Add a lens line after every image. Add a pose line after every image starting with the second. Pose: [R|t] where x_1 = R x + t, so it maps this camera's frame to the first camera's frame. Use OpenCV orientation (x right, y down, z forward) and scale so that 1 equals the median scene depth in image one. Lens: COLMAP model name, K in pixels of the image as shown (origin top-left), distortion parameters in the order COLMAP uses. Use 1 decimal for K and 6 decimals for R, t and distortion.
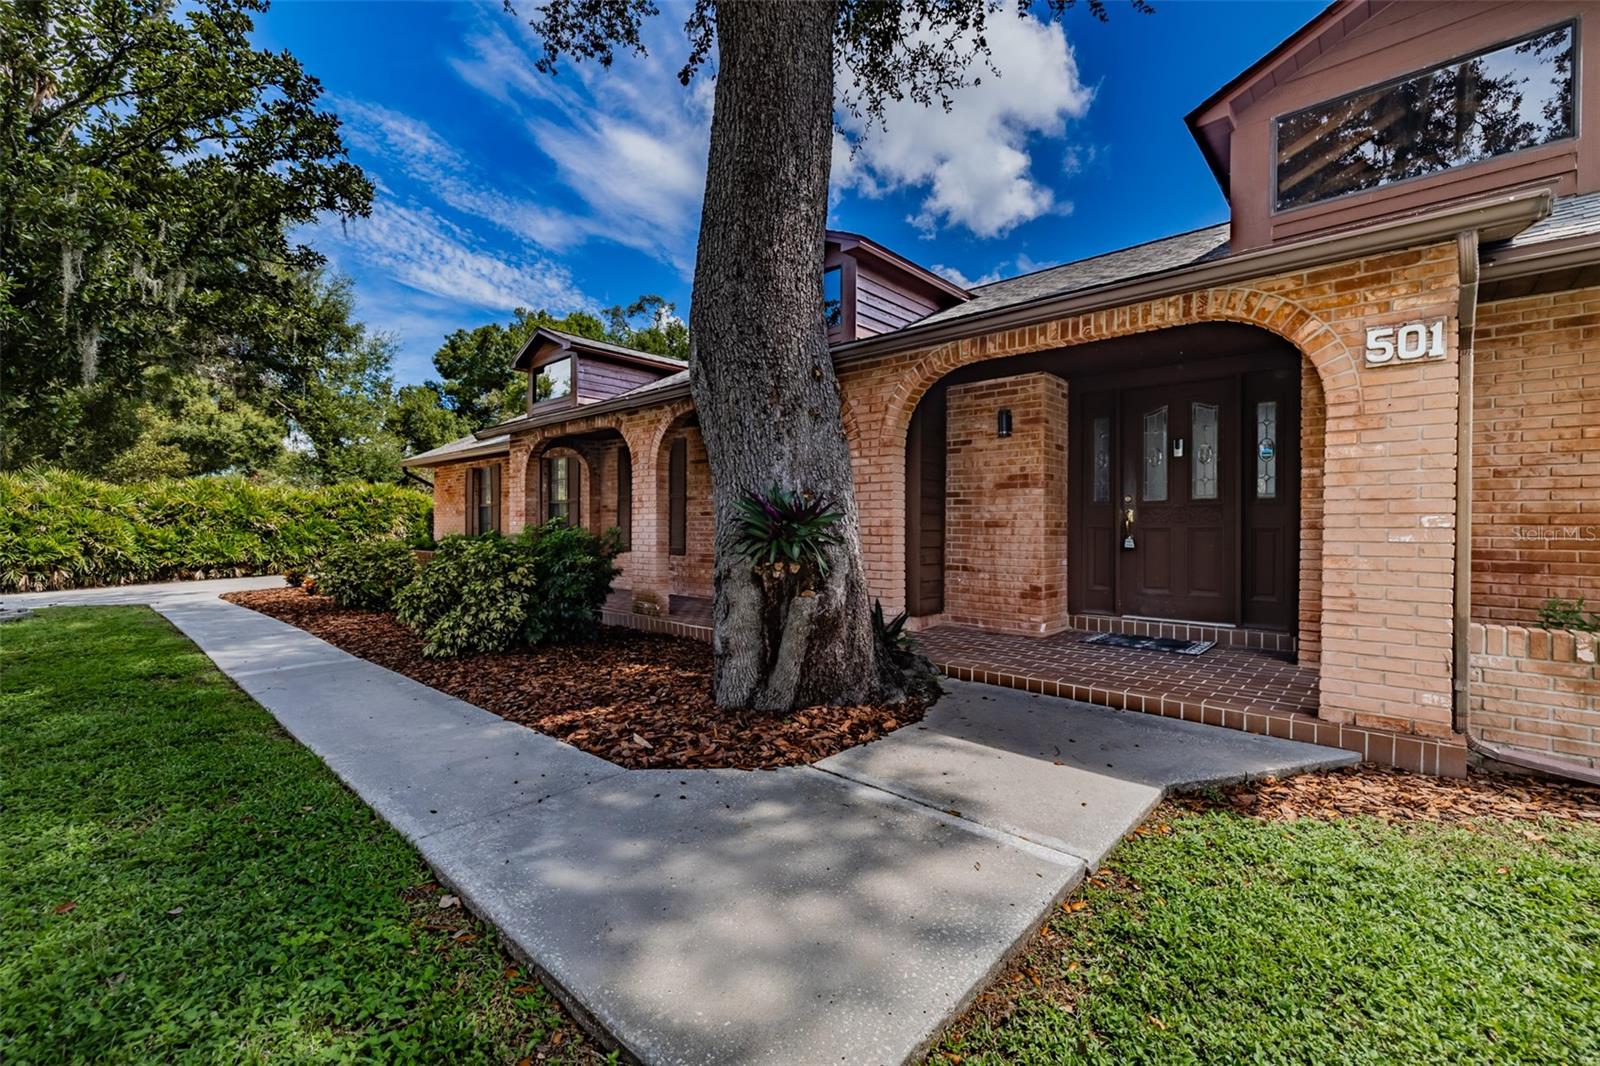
lens RADIAL K [[668.2, 0, 800.0], [0, 668.2, 533.0], [0, 0, 1]] dist [-0.000329, -0.000041]
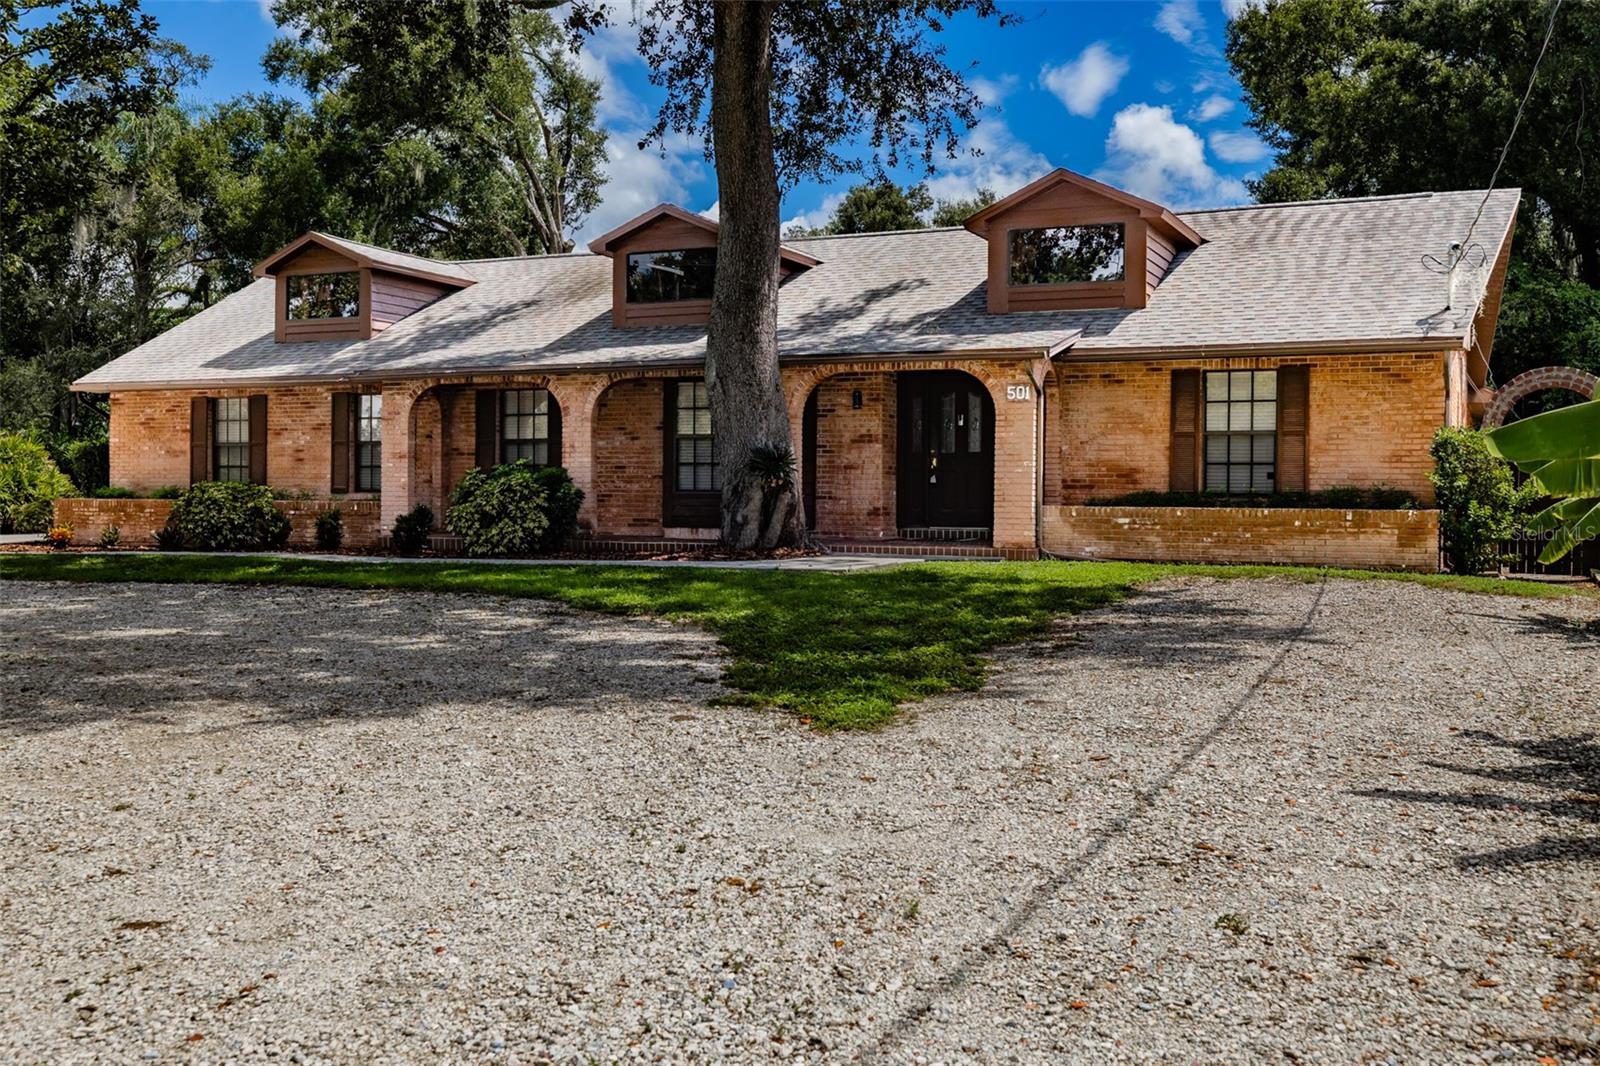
lens RADIAL K [[1534.0, 0, 800.0], [0, 1534.0, 533.0], [0, 0, 1]] dist [0.017287, 0.009619]
pose [[0.953000, -0.003509, 0.302951, -0.886622], [-0.001185, 0.999882, 0.015309, 0.085015], [-0.302969, -0.014948, 0.952883, -2.315865]]
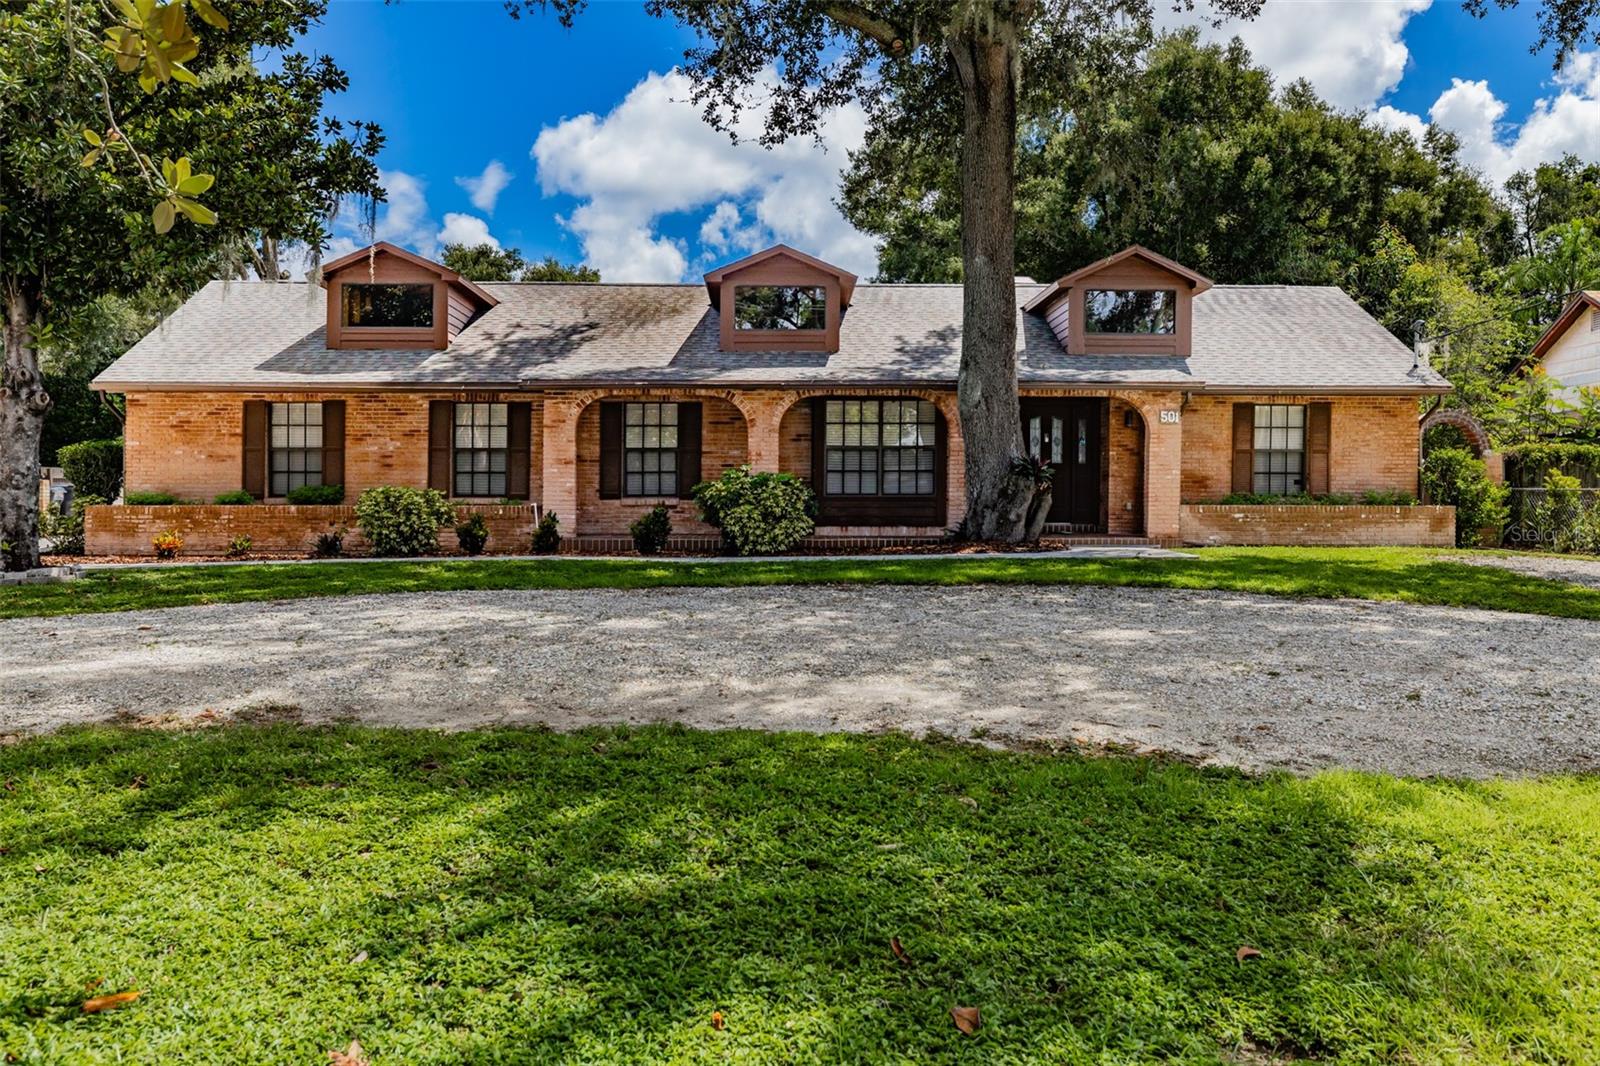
lens RADIAL K [[1177.4, 0, 800.0], [0, 1177.4, 533.0], [0, 0, 1]] dist [-0.002120, 0.000410]
pose [[0.725956, -0.019438, 0.687466, -2.350209], [0.007472, 0.999764, 0.020378, 0.080410], [-0.687700, -0.009657, 0.725931, -1.036104]]
